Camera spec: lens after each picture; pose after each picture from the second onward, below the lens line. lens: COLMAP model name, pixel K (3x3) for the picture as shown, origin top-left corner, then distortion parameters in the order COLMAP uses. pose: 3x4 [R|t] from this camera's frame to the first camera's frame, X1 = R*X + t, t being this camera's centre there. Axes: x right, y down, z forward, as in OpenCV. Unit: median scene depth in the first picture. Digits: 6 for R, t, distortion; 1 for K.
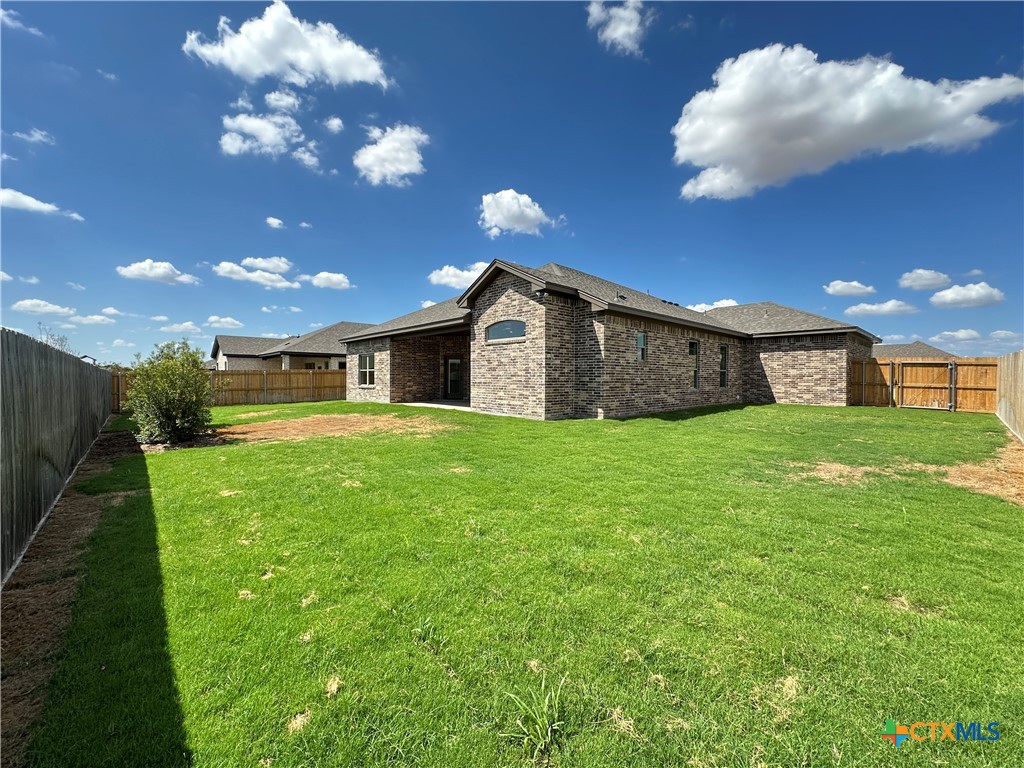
lens RADIAL K [[409.7, 0, 510.5], [0, 409.7, 383.4], [0, 0, 1]] dist [-0.002736, 0.000743]
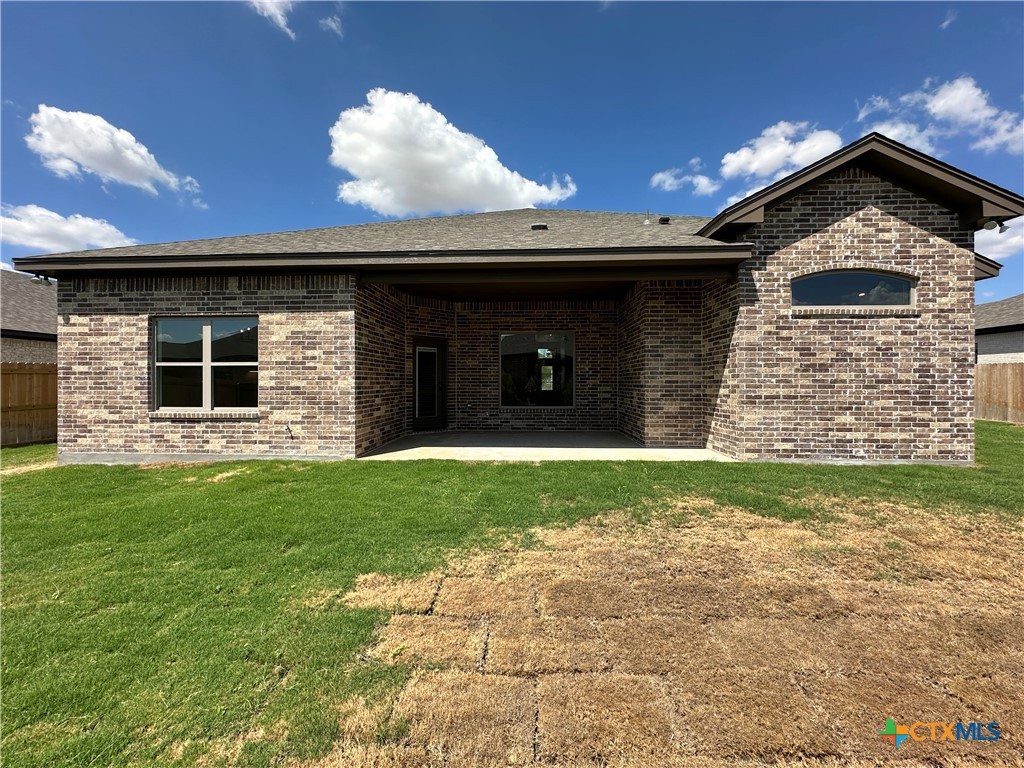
lens RADIAL K [[409.7, 0, 510.5], [0, 409.7, 383.4], [0, 0, 1]] dist [-0.002736, 0.000743]
pose [[0.706187, -0.007839, 0.707982, -0.648615], [0.012684, 0.999918, -0.001581, -0.021056], [-0.707912, 0.010097, 0.706228, 0.944459]]
